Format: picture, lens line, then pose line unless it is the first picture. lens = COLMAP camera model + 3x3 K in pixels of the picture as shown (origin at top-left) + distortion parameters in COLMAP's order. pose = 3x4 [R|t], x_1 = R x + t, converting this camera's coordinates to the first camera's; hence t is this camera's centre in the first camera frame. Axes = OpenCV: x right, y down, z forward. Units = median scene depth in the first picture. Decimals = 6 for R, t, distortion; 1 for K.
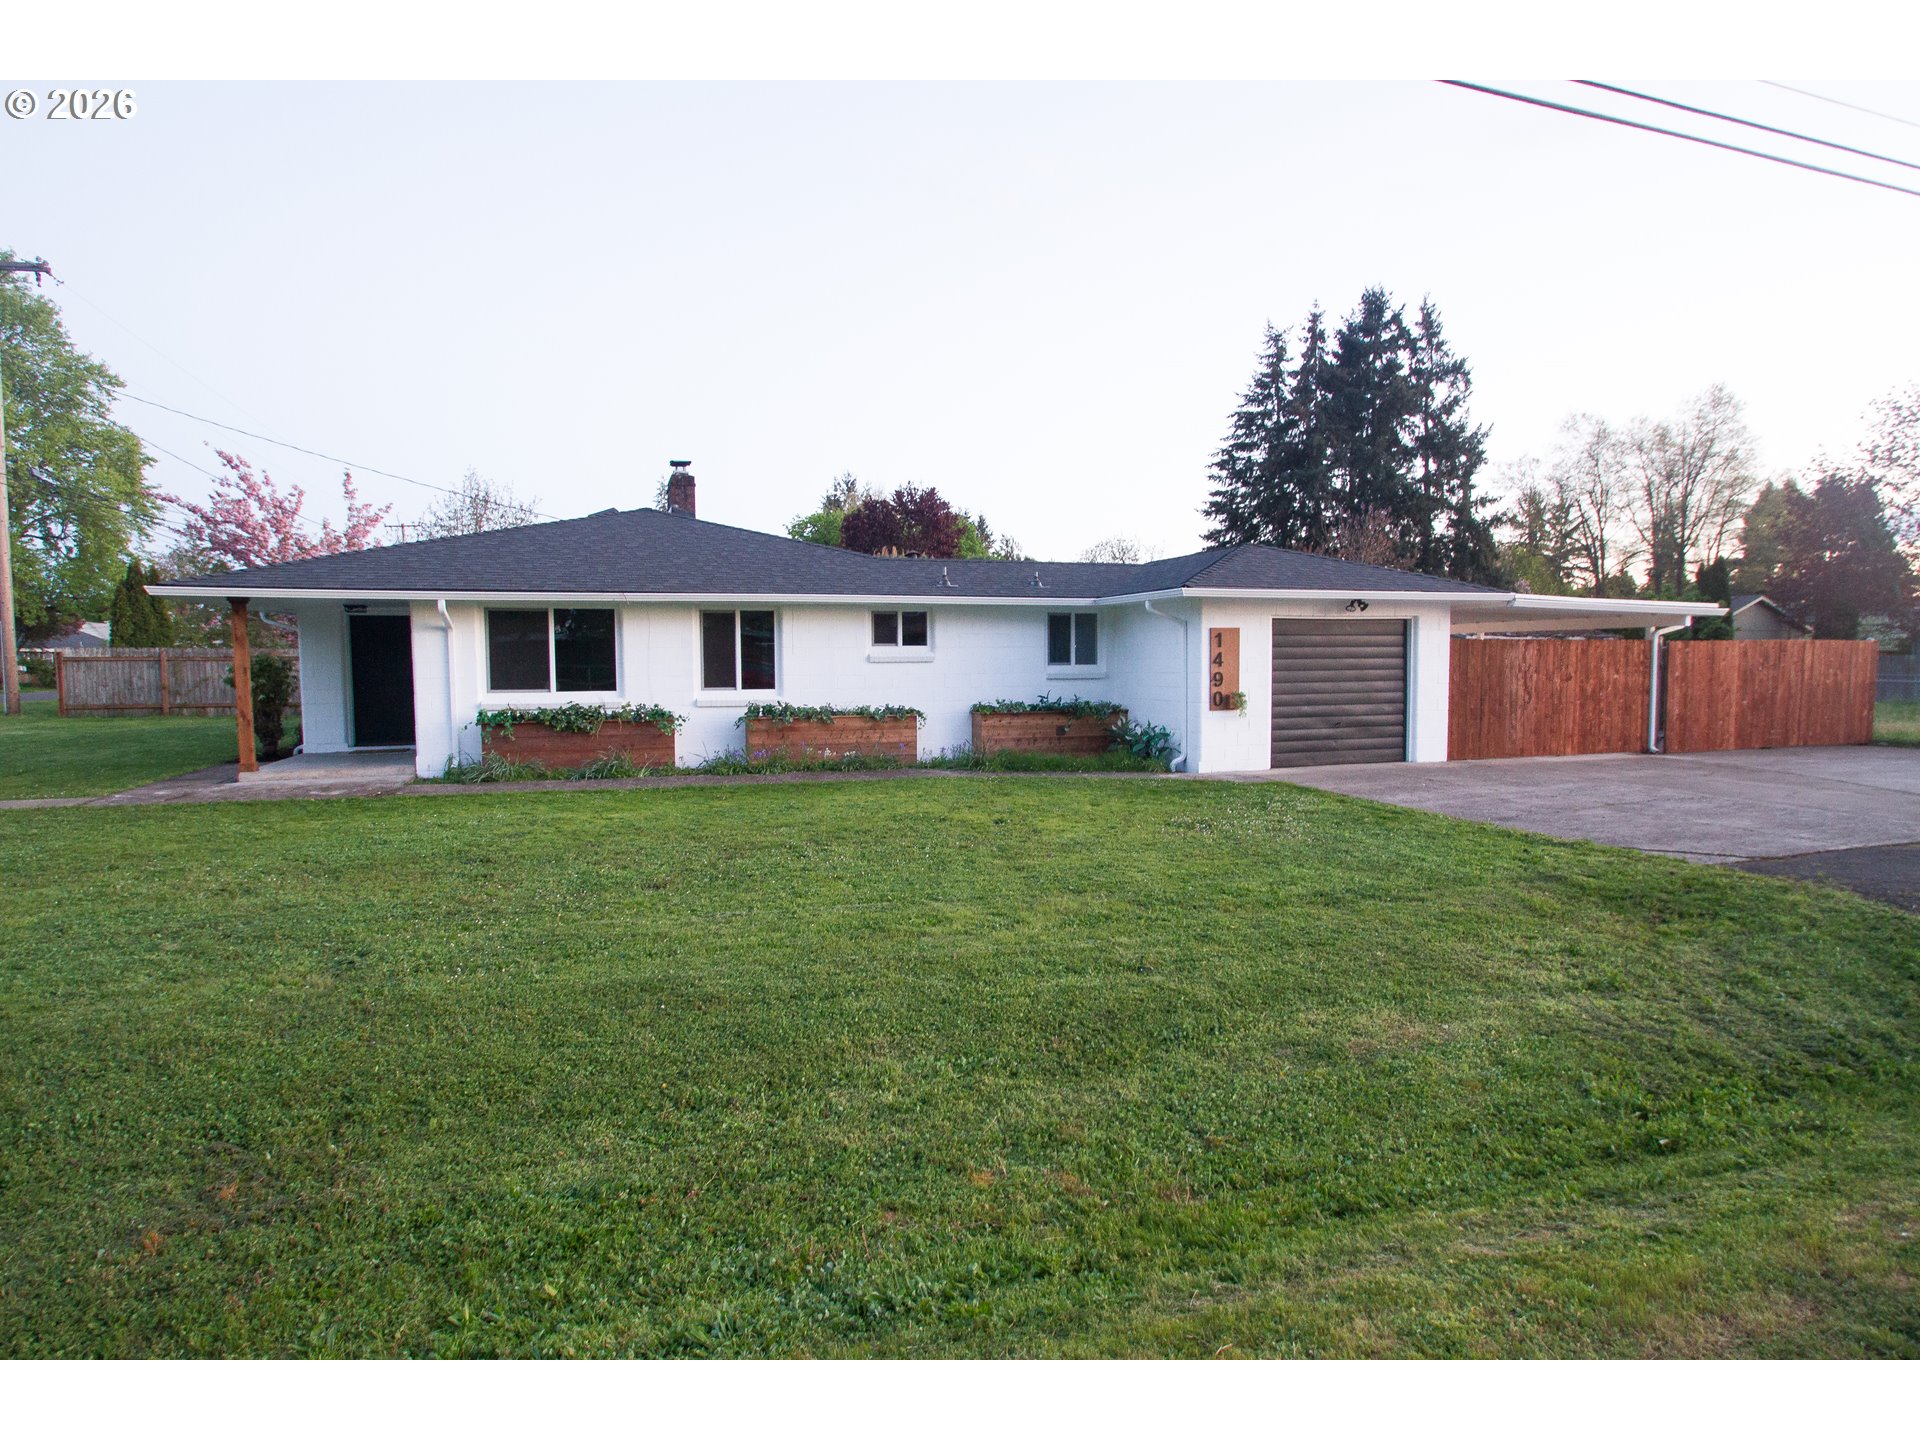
lens RADIAL K [[1021.4, 0, 967.1], [0, 1021.4, 727.8], [0, 0, 1]] dist [-0.001549, -0.001105]
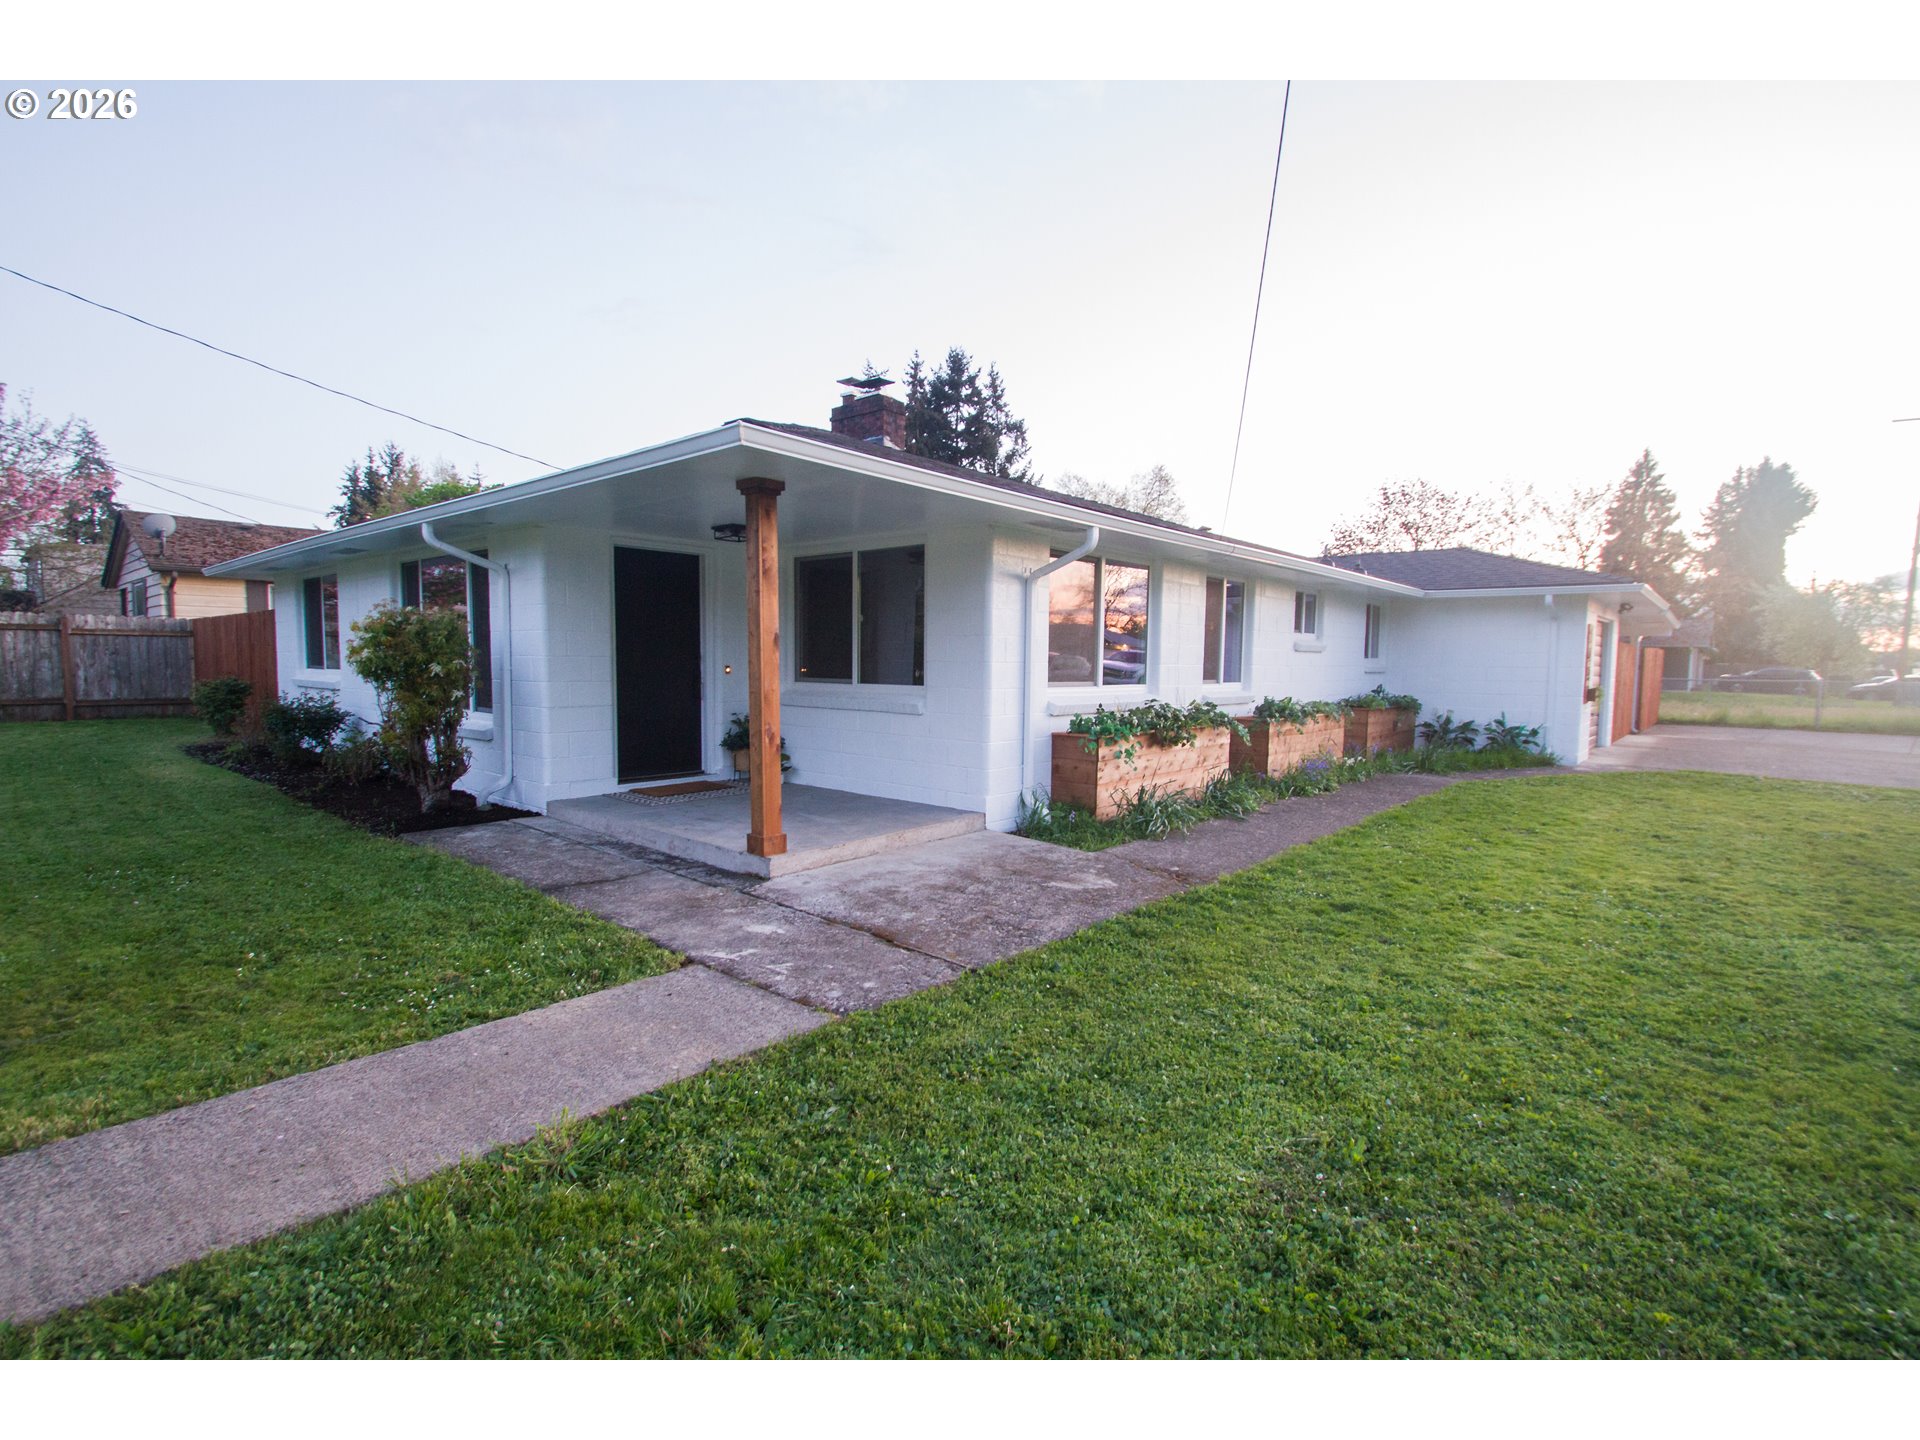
lens RADIAL K [[881.7, 0, 960.4], [0, 881.7, 724.9], [0, 0, 1]] dist [0.007438, -0.012626]
pose [[0.861974, -0.021622, 0.506490, -0.136394], [0.016508, 0.999757, 0.014586, -0.003422], [-0.506683, -0.004212, 0.862122, 0.097941]]
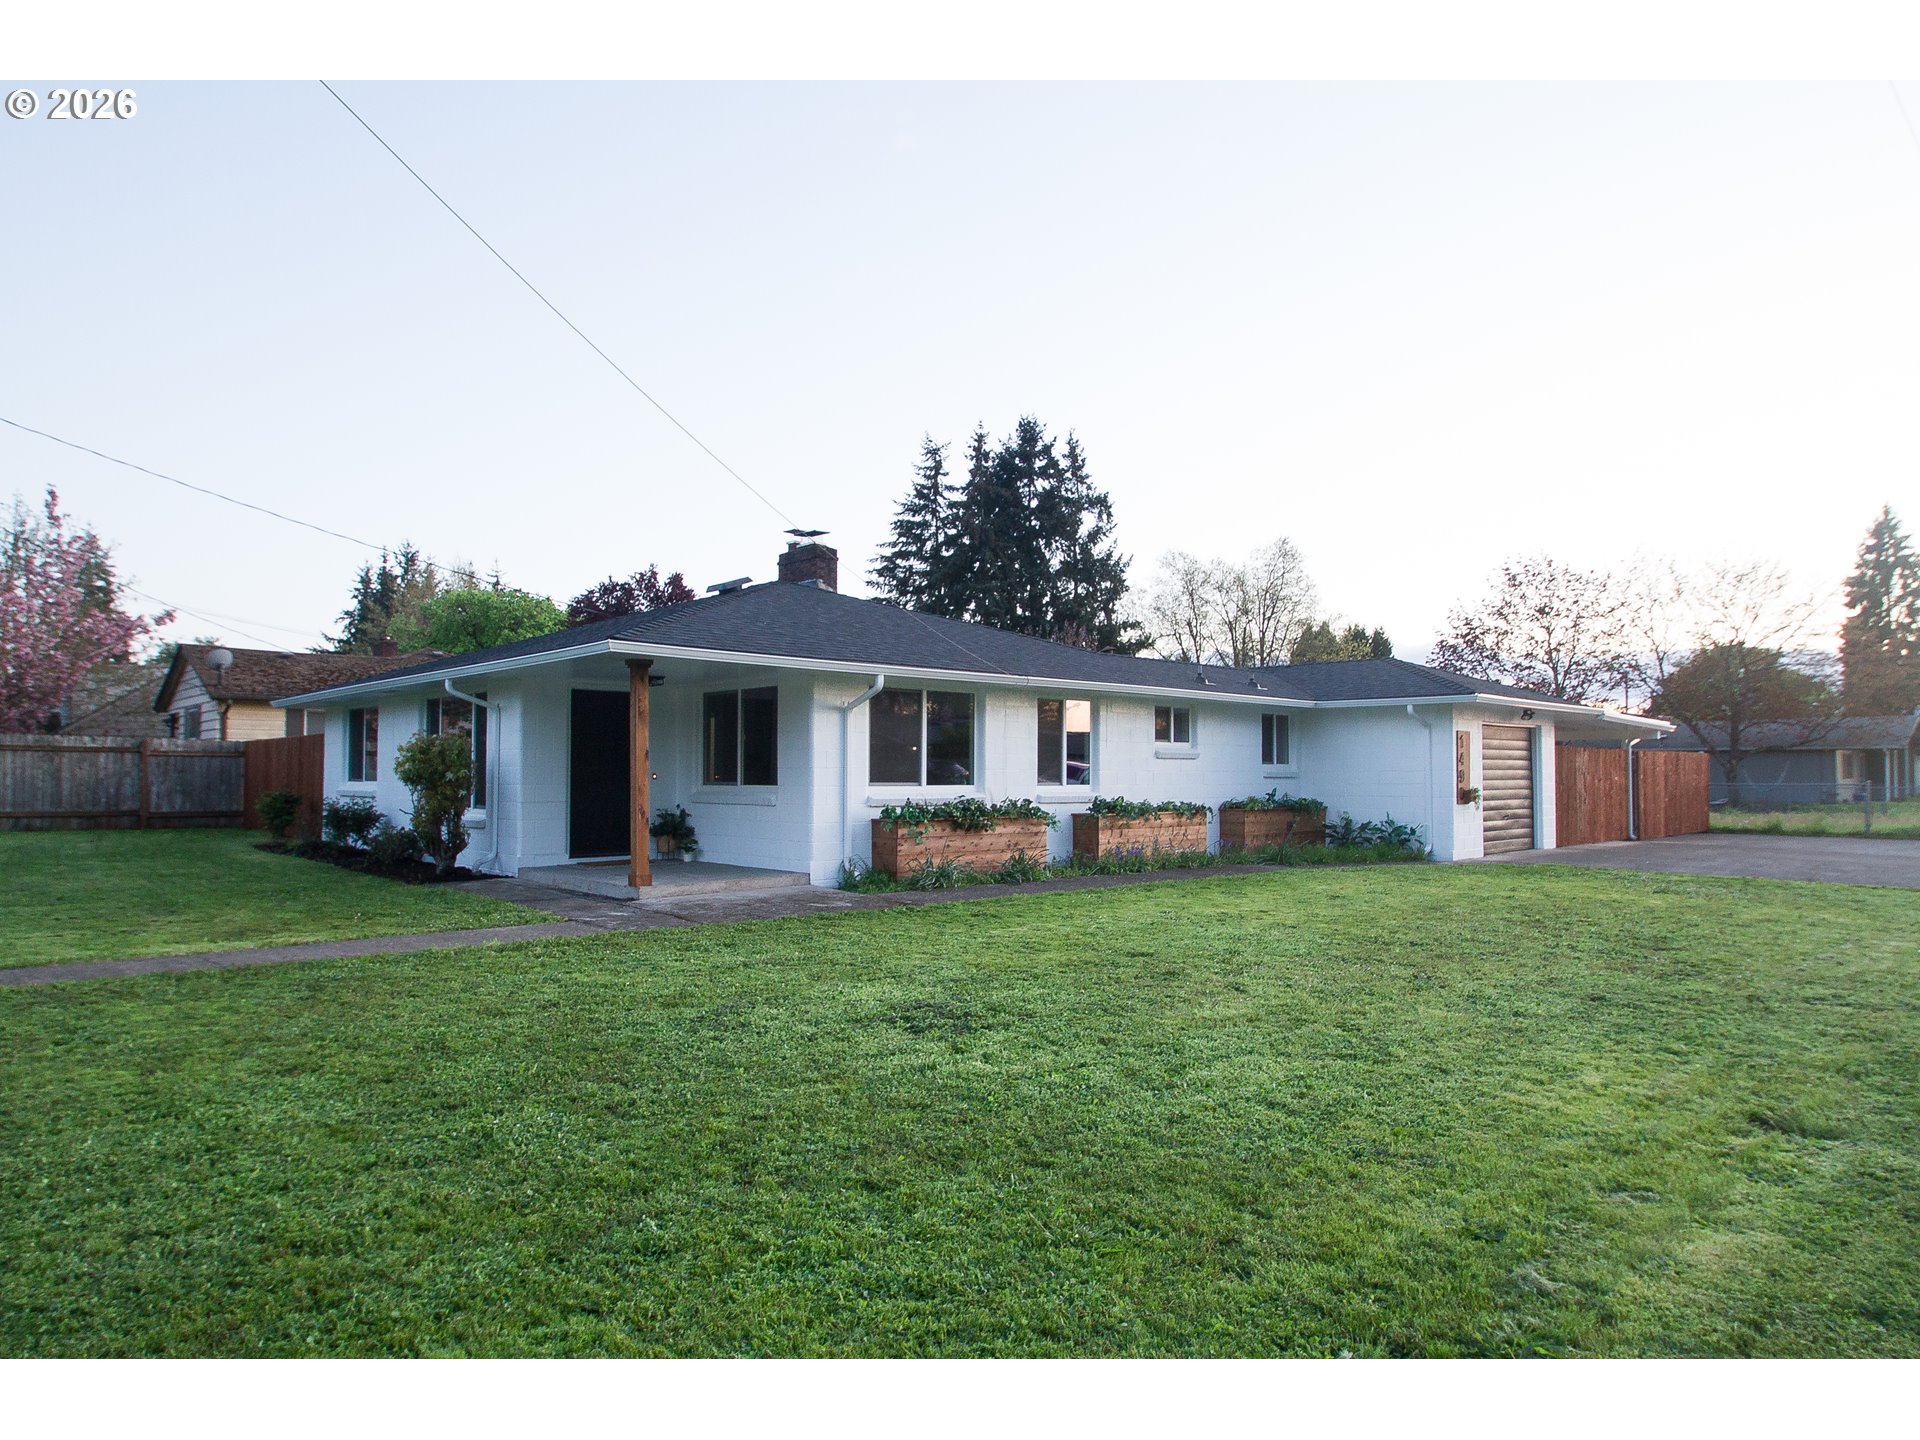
lens RADIAL K [[1122.0, 0, 965.3], [0, 1122.0, 750.1], [0, 0, 1]] dist [-0.019435, 0.001080]
pose [[0.907235, 0.016705, 0.420293, -0.137086], [0.020482, 0.996271, -0.083810, 0.002810], [-0.420125, 0.084643, 0.903510, 0.020741]]
